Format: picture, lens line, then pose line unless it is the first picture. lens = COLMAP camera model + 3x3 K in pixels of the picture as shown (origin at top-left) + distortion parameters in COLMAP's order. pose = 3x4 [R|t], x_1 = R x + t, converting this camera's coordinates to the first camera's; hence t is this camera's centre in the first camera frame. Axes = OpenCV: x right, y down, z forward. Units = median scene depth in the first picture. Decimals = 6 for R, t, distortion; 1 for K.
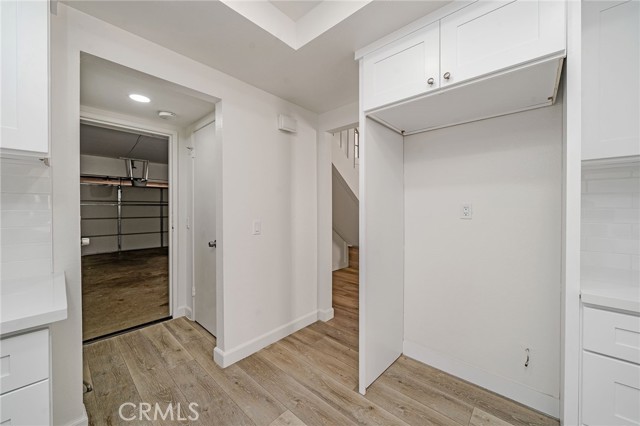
lens RADIAL K [[239.7, 0, 318.7], [0, 239.7, 212.1], [0, 0, 1]] dist [0.000768, -0.000708]
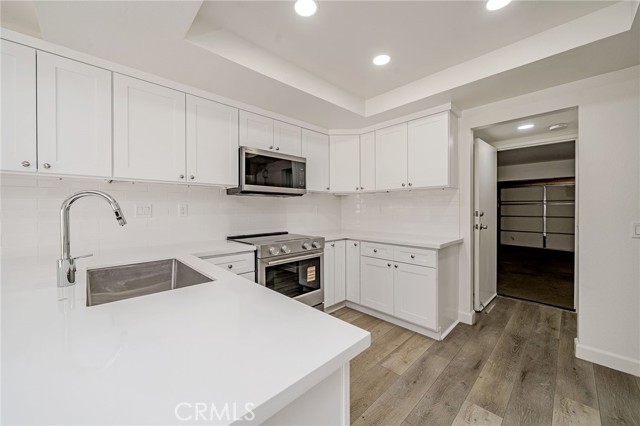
lens RADIAL K [[239.7, 0, 320.1], [0, 239.7, 210.9], [0, 0, 1]] dist [0.000768, -0.000708]
pose [[-0.070436, 0.015711, -0.997393, 0.589253], [-0.019807, 0.999657, 0.017145, 0.005570], [0.997320, 0.020963, -0.070101, -0.057227]]
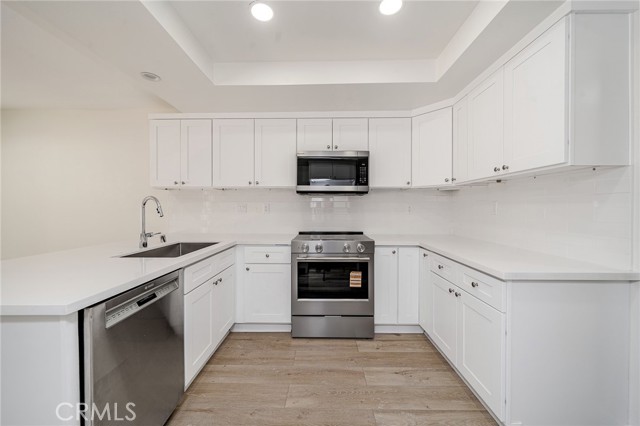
lens RADIAL K [[239.7, 0, 319.2], [0, 239.7, 210.6], [0, 0, 1]] dist [0.000768, -0.000708]
pose [[-0.750184, 0.012631, -0.661109, 0.278990], [-0.012025, 0.999392, 0.032739, -0.001869], [0.661120, 0.032511, -0.749575, 0.453798]]
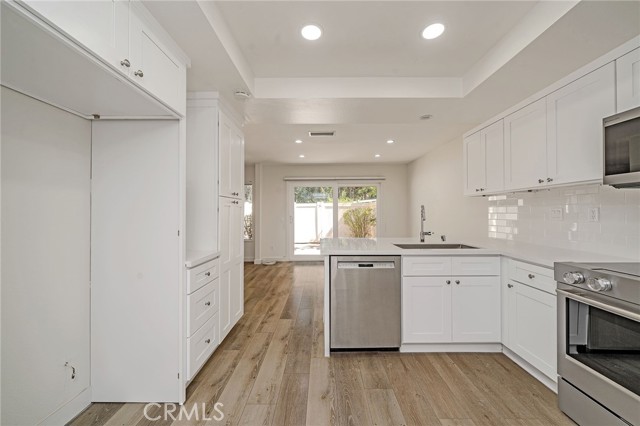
lens RADIAL K [[239.7, 0, 325.5], [0, 239.7, 211.7], [0, 0, 1]] dist [0.000768, -0.000708]
pose [[-0.690211, 0.010473, 0.723533, -0.318665], [0.020423, 0.999779, 0.005011, -0.000696], [-0.723320, 0.018235, -0.690272, 0.561623]]
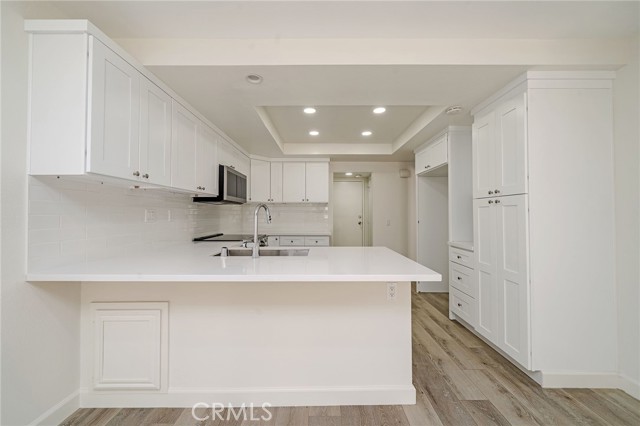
lens RADIAL K [[239.7, 0, 319.0], [0, 239.7, 210.8], [0, 0, 1]] dist [0.000768, -0.000708]
pose [[0.671145, -0.005728, -0.741304, 0.890668], [-0.020832, 0.999430, -0.026583, 0.025748], [0.741034, 0.033284, 0.670642, -0.917088]]
